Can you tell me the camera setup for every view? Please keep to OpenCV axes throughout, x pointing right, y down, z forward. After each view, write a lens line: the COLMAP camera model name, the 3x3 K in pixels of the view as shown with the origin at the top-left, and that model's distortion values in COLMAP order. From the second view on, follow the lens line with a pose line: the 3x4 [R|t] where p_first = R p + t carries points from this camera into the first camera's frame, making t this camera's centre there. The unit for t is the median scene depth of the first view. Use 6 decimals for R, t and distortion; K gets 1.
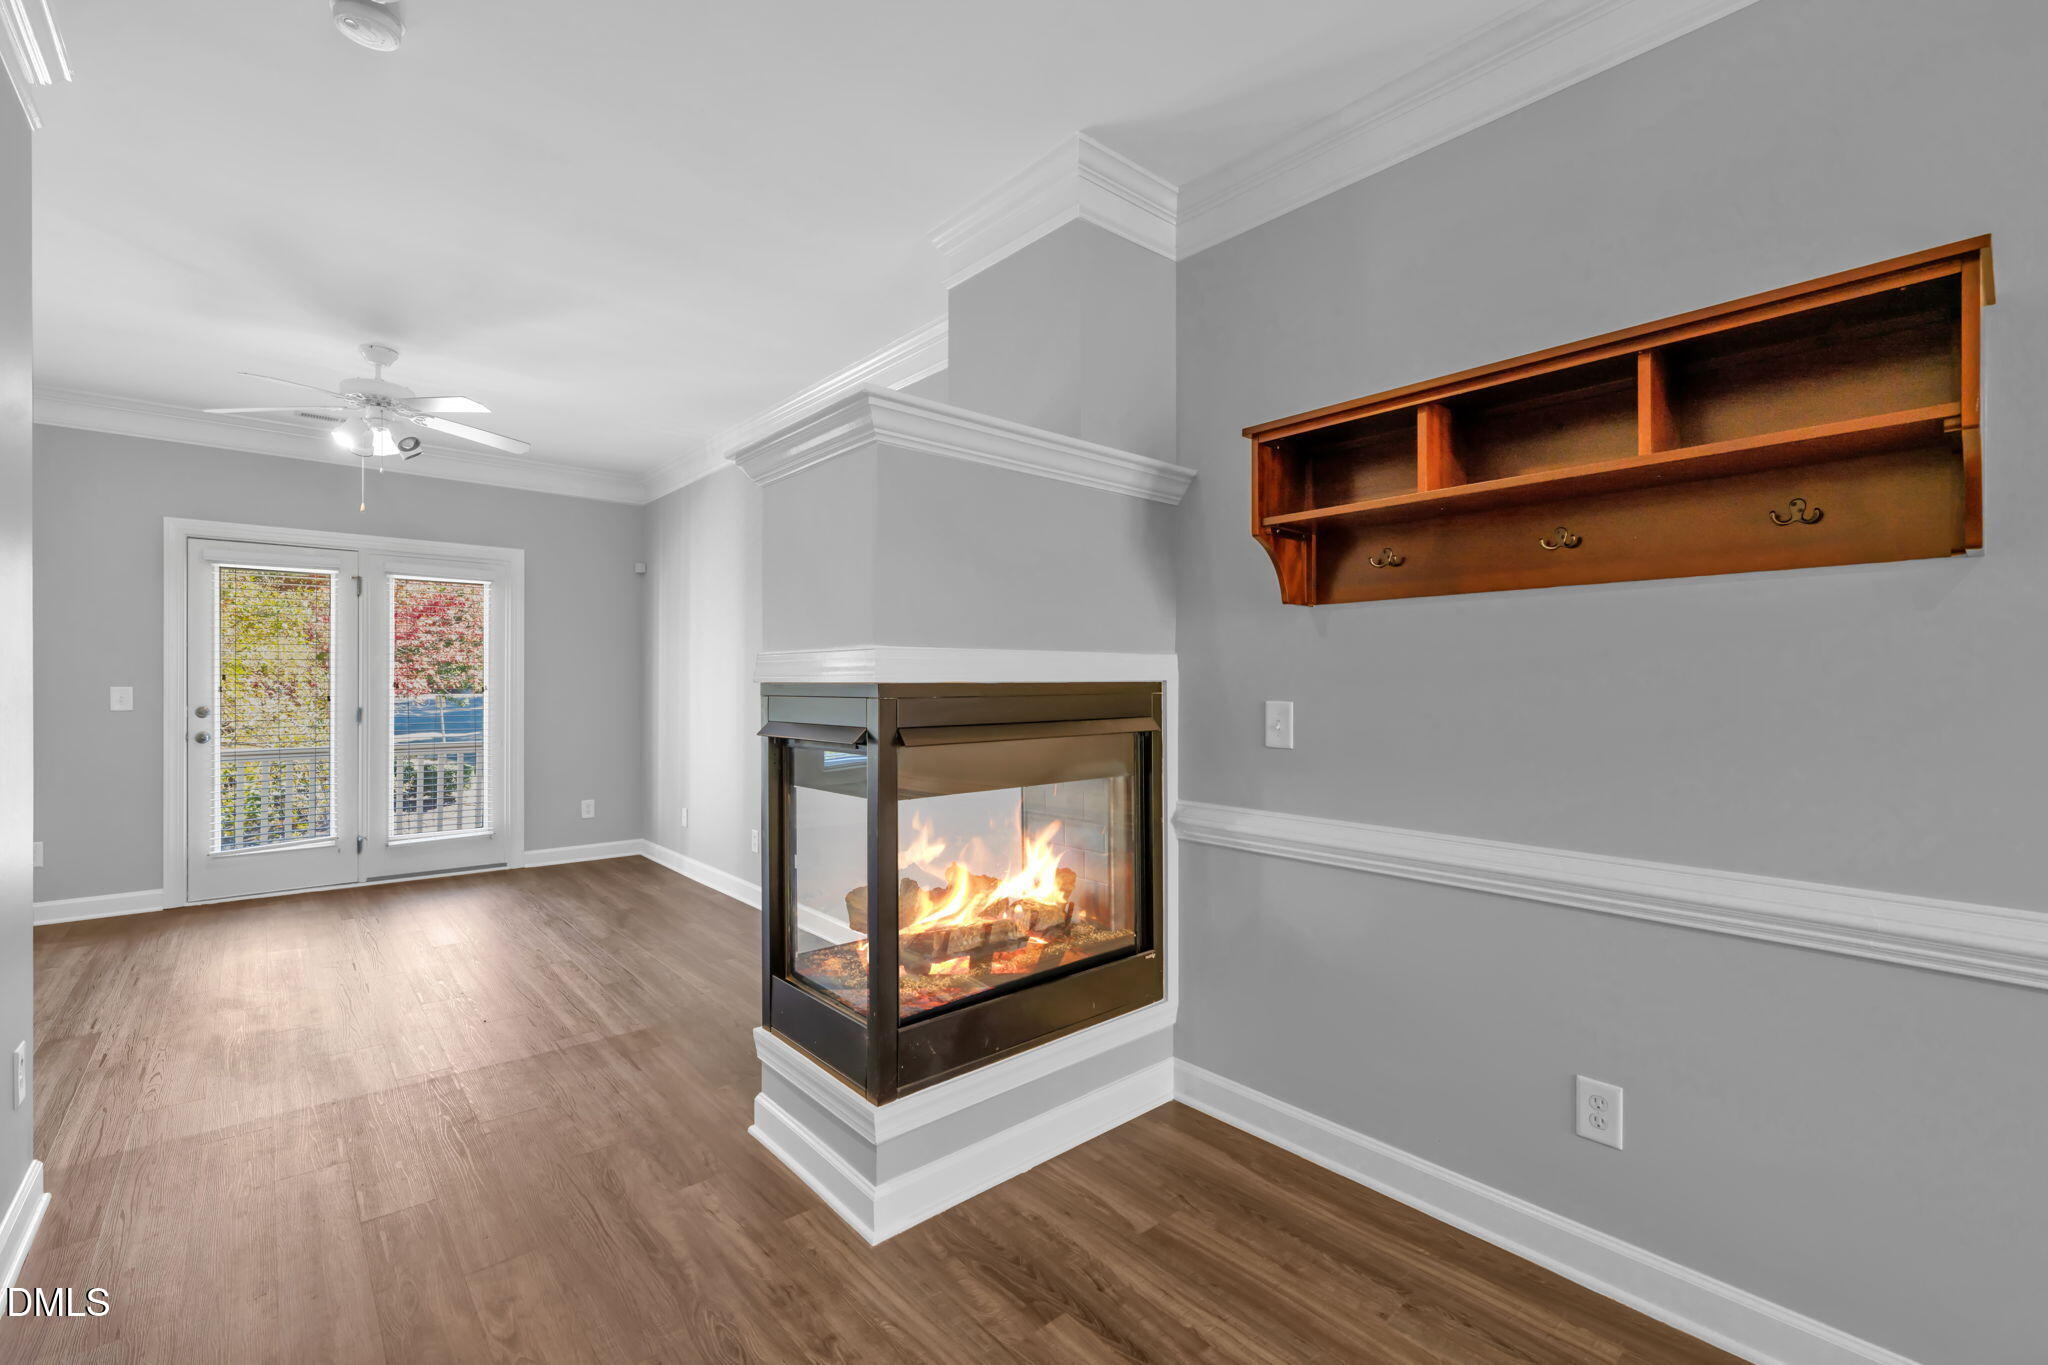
lens RADIAL K [[884.4, 0, 1019.3], [0, 884.4, 687.8], [0, 0, 1]] dist [0.002974, 0.000136]
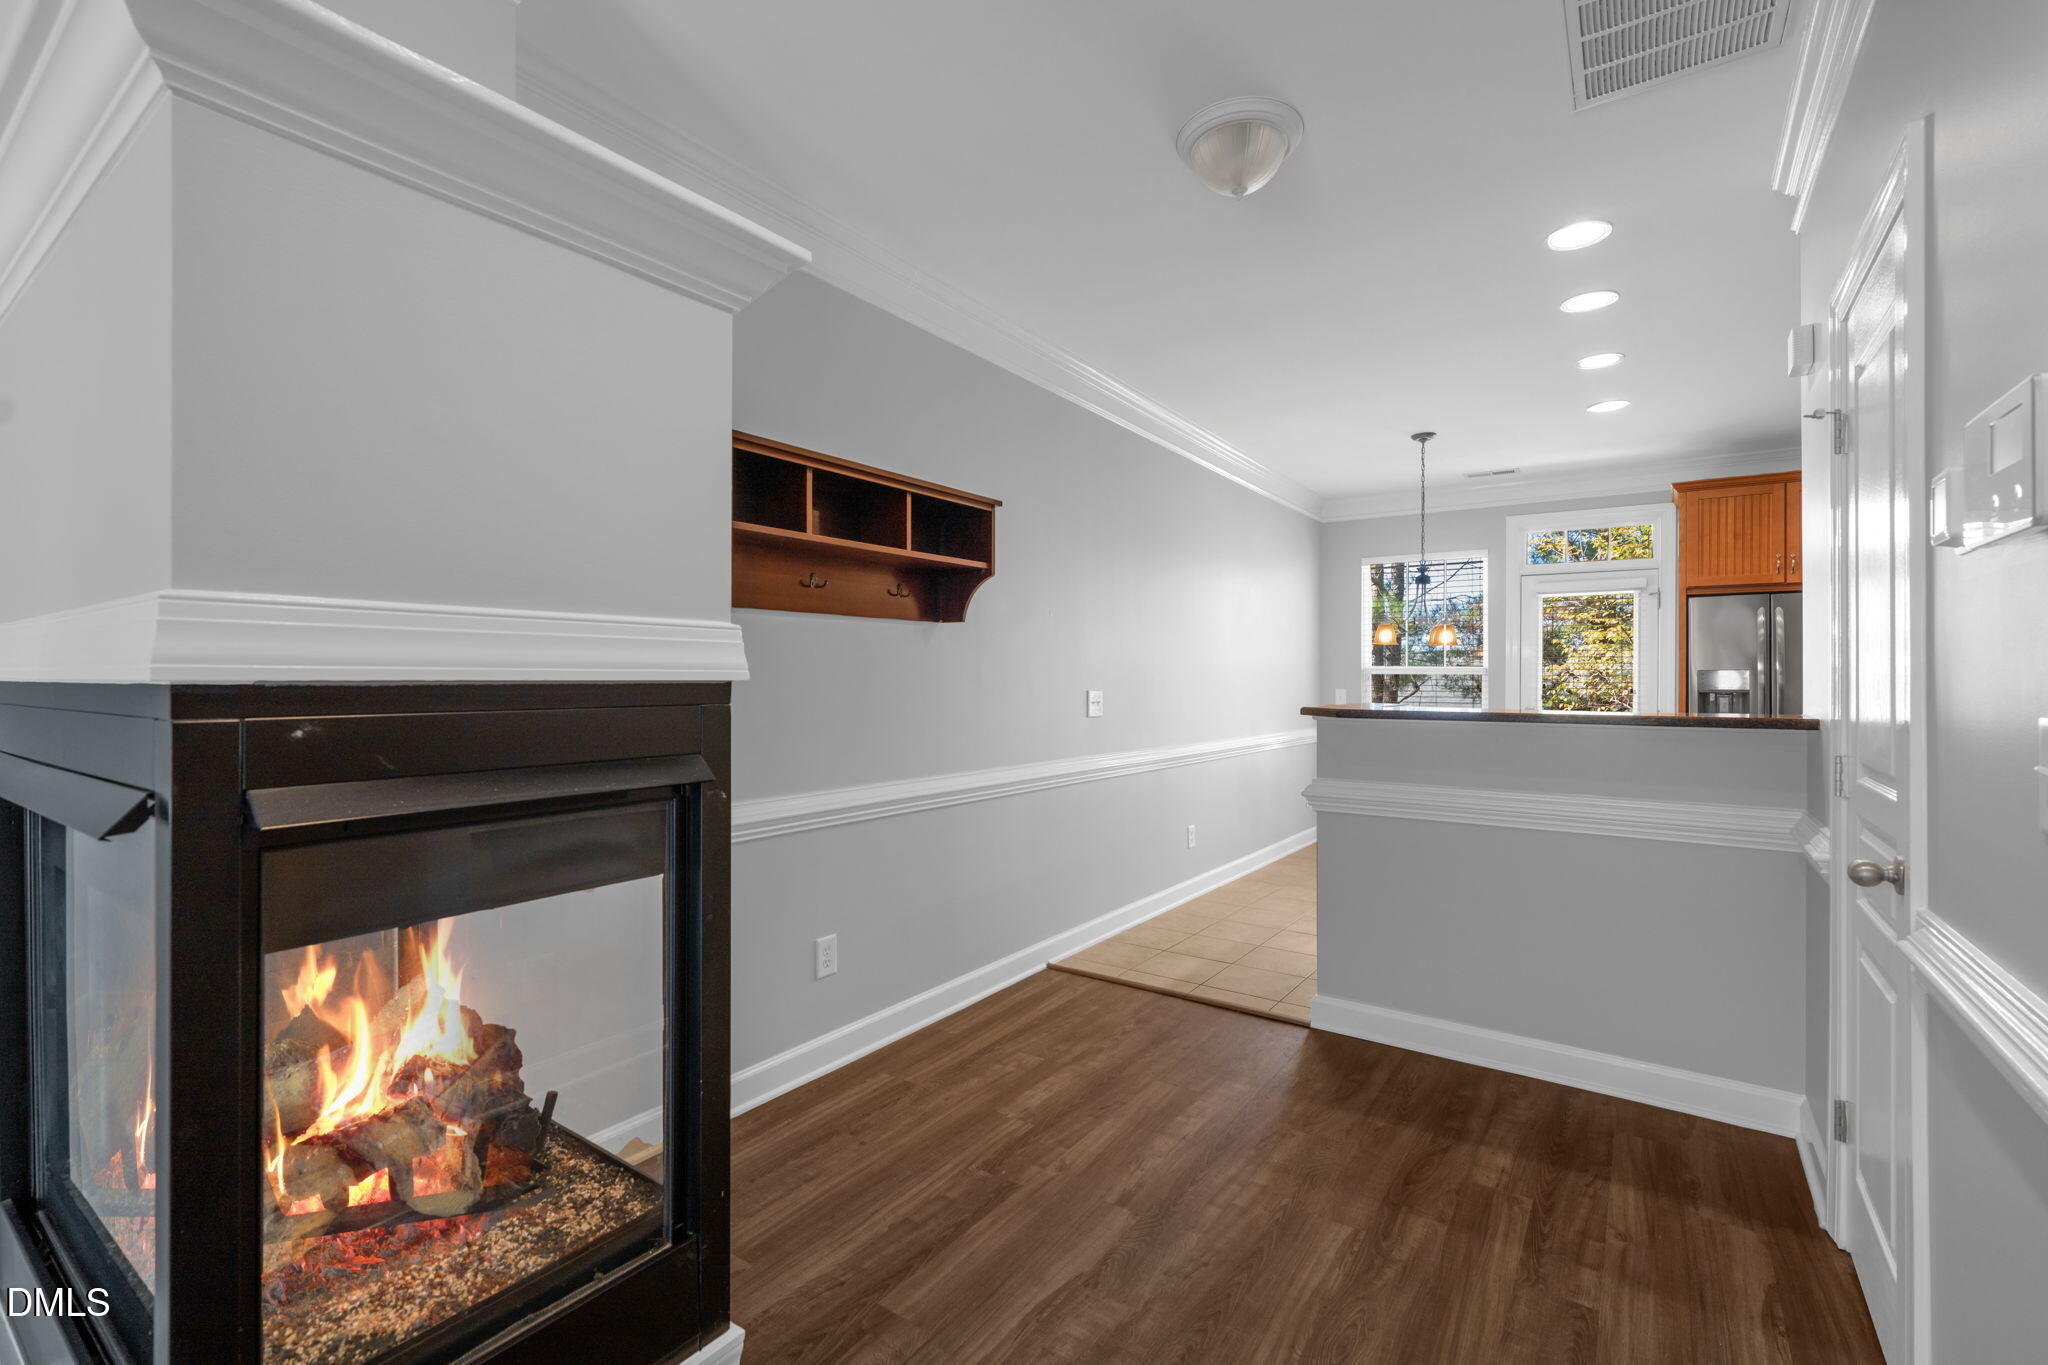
lens RADIAL K [[889.7, 0, 1021.9], [0, 889.7, 679.0], [0, 0, 1]] dist [-0.001223, -0.000045]
pose [[-0.234067, -0.006114, 0.972201, -0.931438], [0.000423, 0.999979, 0.006391, -0.014788], [-0.972220, 0.001907, -0.234060, 1.032193]]
